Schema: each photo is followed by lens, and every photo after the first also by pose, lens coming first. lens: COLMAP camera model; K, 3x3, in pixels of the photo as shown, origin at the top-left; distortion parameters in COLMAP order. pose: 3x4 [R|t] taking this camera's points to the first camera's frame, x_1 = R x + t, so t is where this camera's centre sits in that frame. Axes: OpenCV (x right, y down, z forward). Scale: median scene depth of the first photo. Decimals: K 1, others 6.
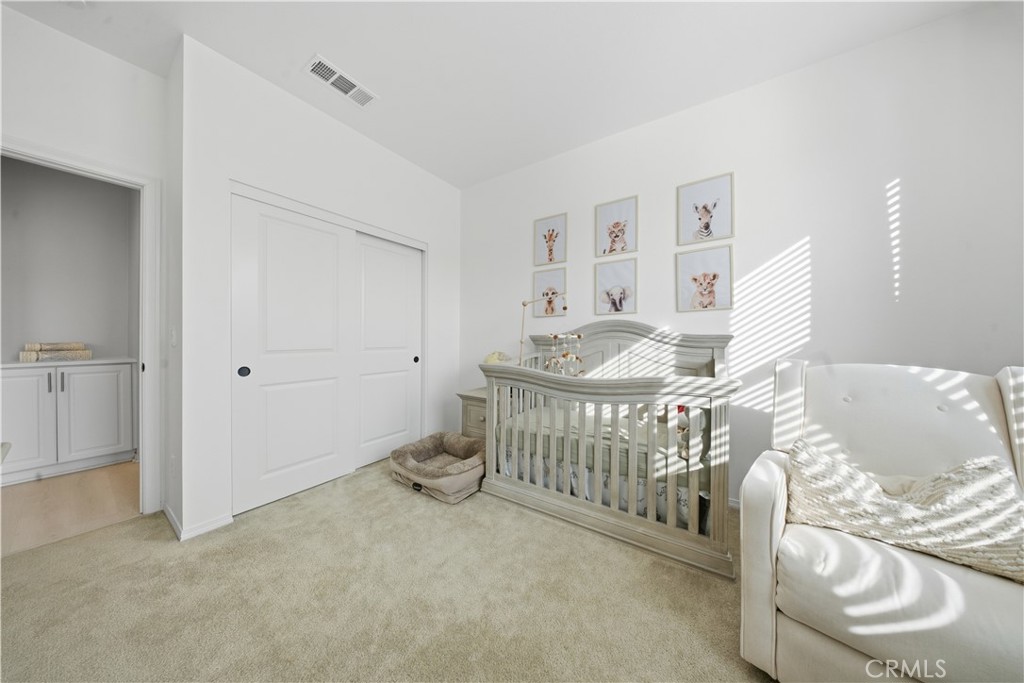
lens RADIAL K [[307.4, 0, 514.0], [0, 307.4, 339.6], [0, 0, 1]] dist [-0.002165, -0.000265]
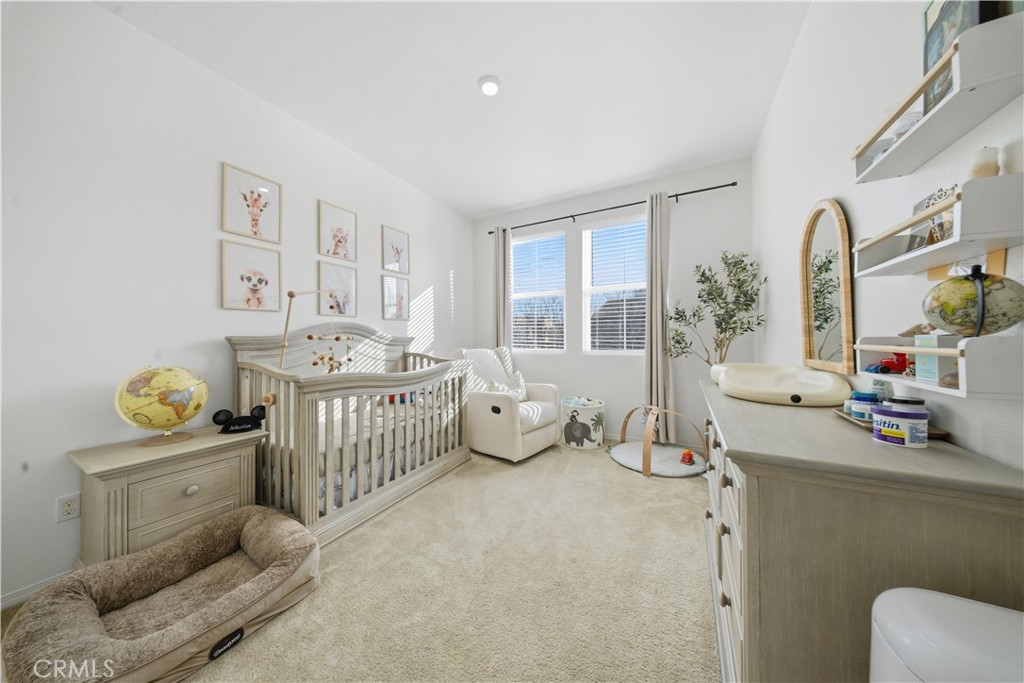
lens RADIAL K [[307.4, 0, 514.0], [0, 307.4, 339.6], [0, 0, 1]] dist [-0.002165, -0.000265]
pose [[-0.107783, -0.007174, 0.994149, -0.823850], [0.007450, 0.999940, 0.008023, -0.009112], [-0.994147, 0.008272, -0.107723, 0.571279]]
